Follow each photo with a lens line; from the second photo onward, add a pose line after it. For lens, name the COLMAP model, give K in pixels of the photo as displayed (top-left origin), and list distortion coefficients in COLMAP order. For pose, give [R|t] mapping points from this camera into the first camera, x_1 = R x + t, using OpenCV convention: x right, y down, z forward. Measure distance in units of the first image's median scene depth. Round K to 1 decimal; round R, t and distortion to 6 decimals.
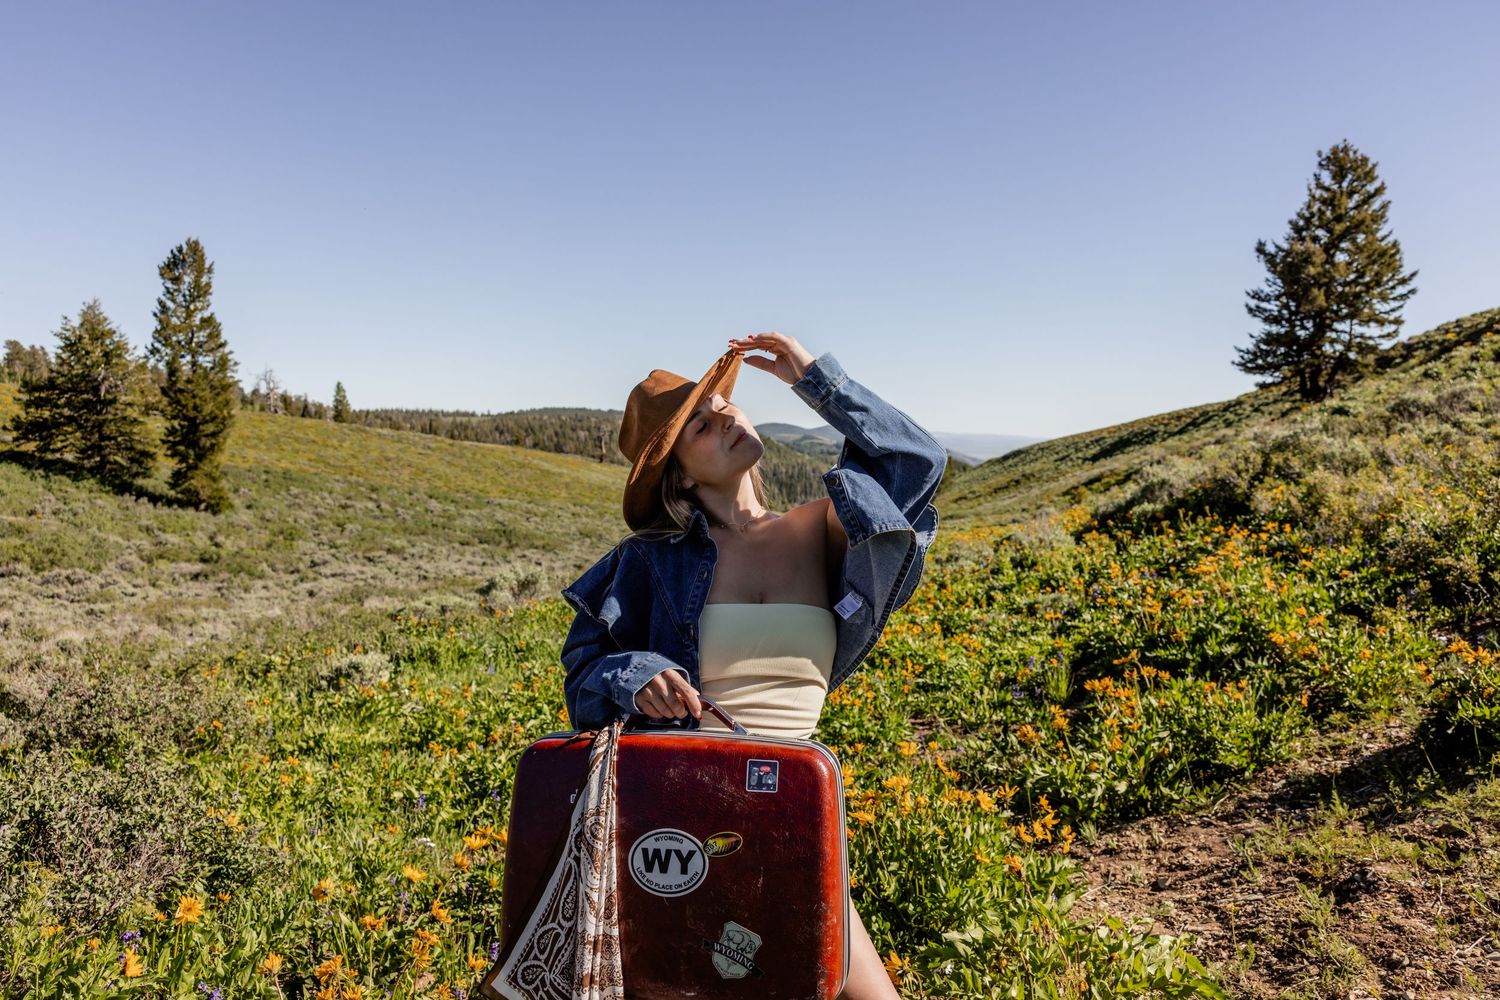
lens RADIAL K [[1143.1, 0, 749.0], [0, 1143.1, 495.2], [0, 0, 1]] dist [-0.005732, 0.003648]
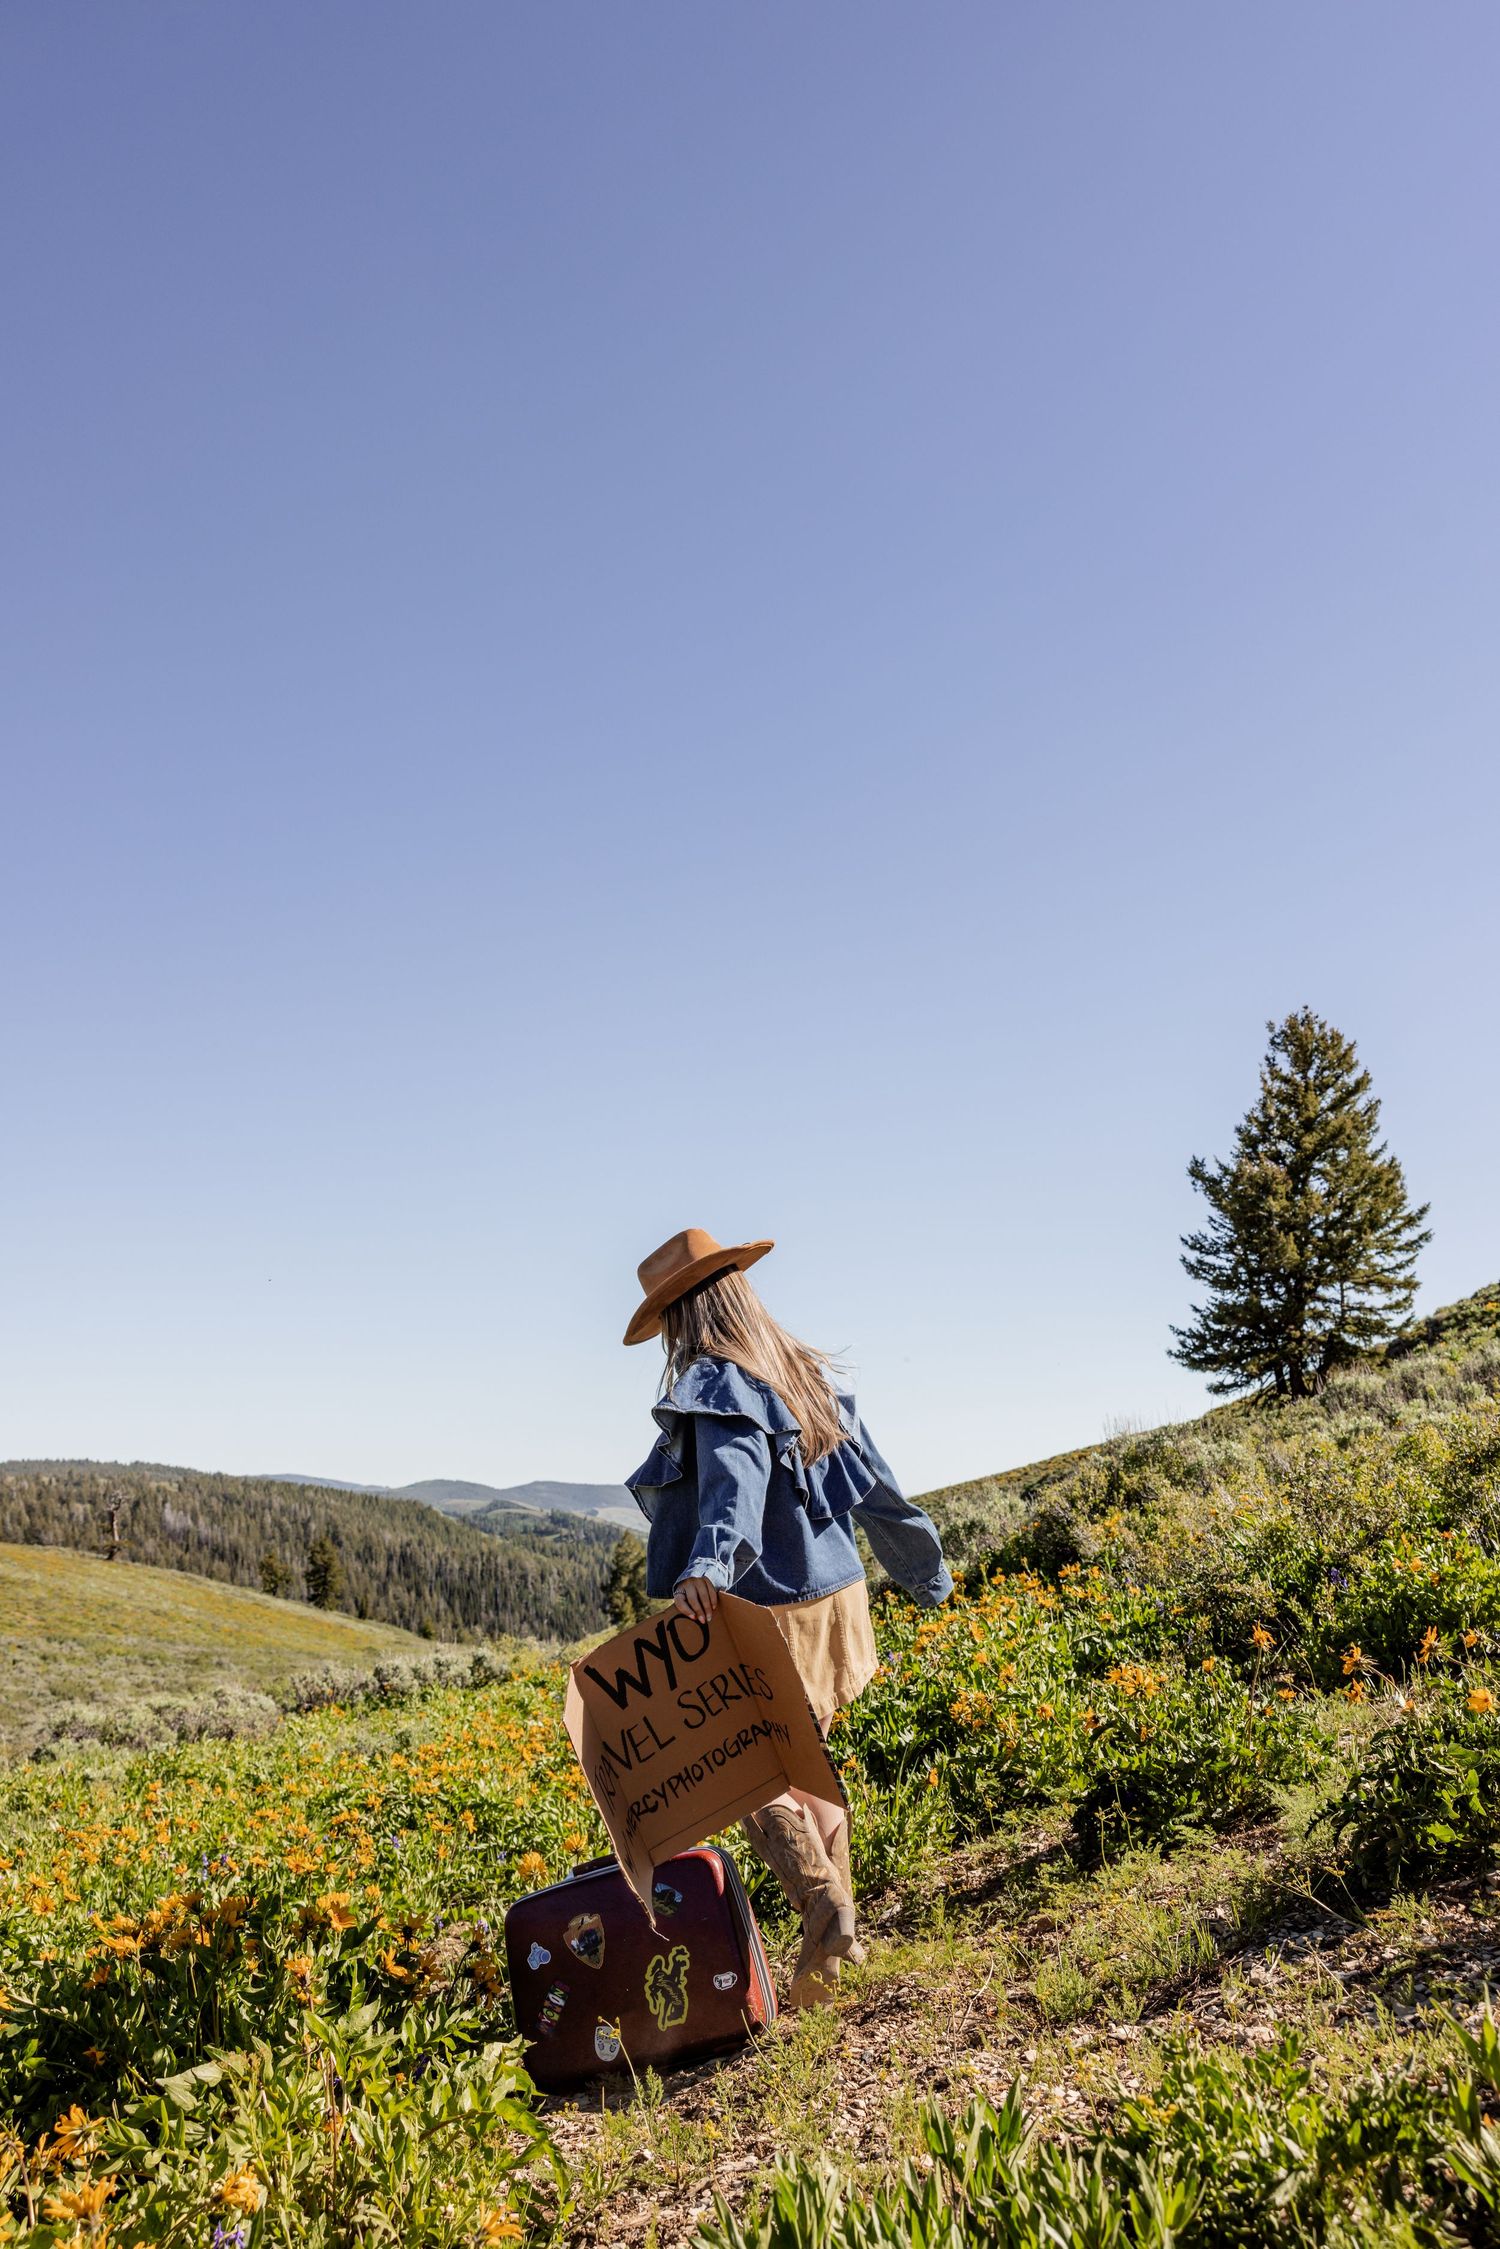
lens RADIAL K [[1997.1, 0, 757.0], [0, 1997.1, 1129.7], [0, 0, 1]] dist [-0.007868, 0.015392]
pose [[0.984139, 0.007292, 0.177249, 0.015489], [0.034246, 0.972551, -0.230157, 0.006670], [-0.174062, 0.232576, 0.956876, -0.014621]]
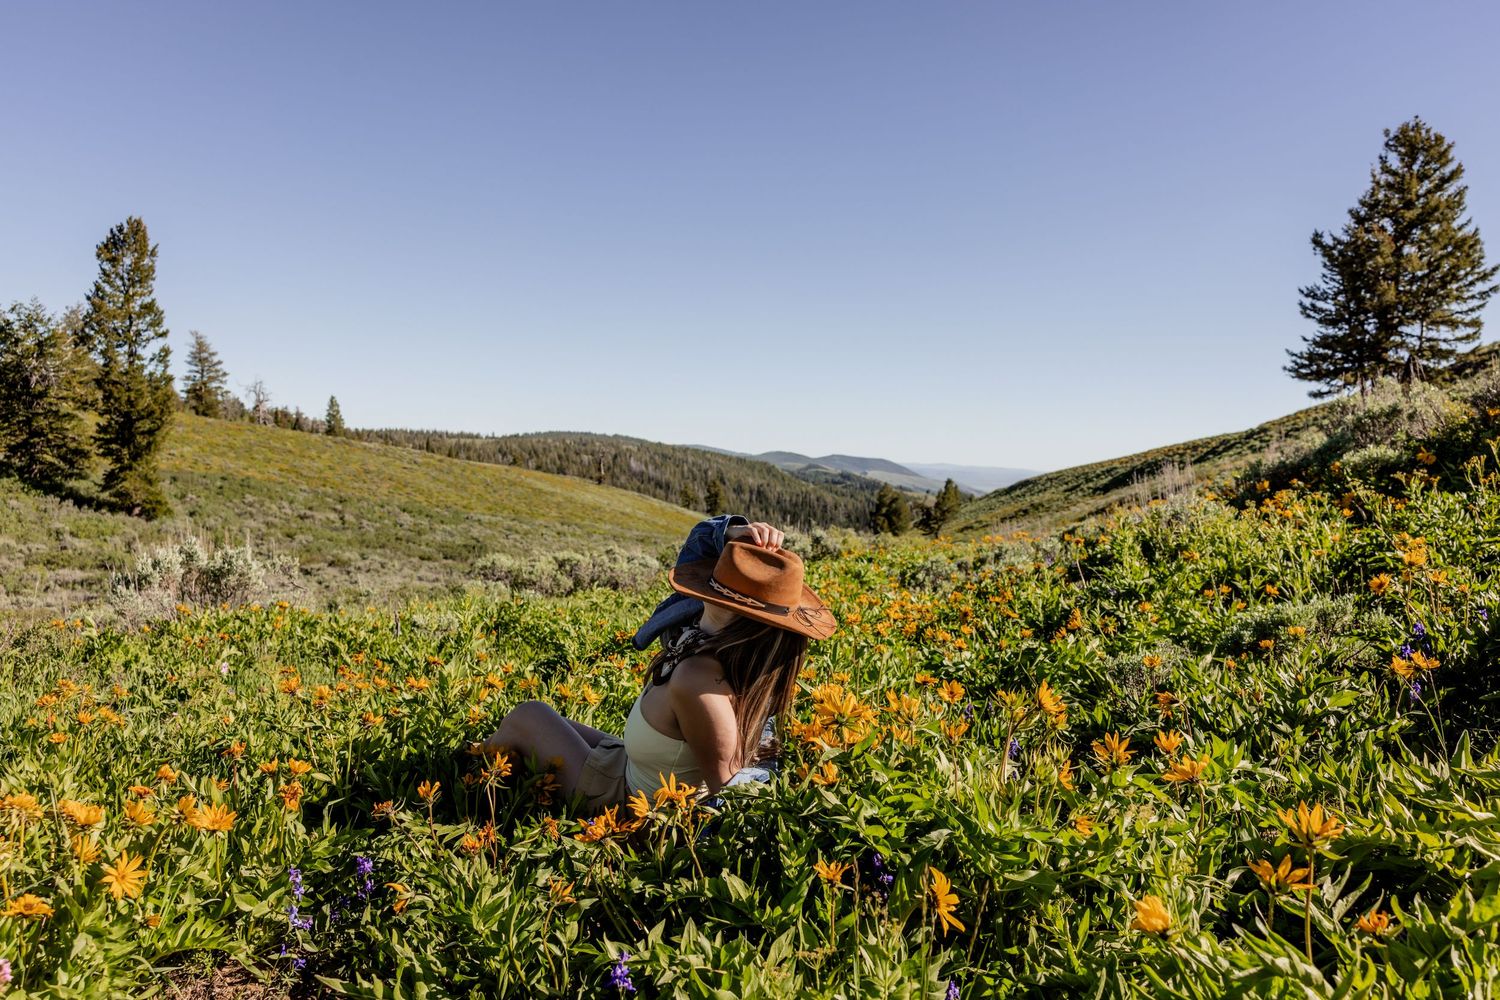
lens RADIAL K [[1143.1, 0, 749.0], [0, 1143.1, 495.2], [0, 0, 1]] dist [-0.005732, 0.003648]
pose [[0.999790, 0.020040, -0.004208, 0.016156], [-0.020138, 0.999492, -0.024710, 0.012784], [0.003711, 0.024790, 0.999686, 0.122578]]
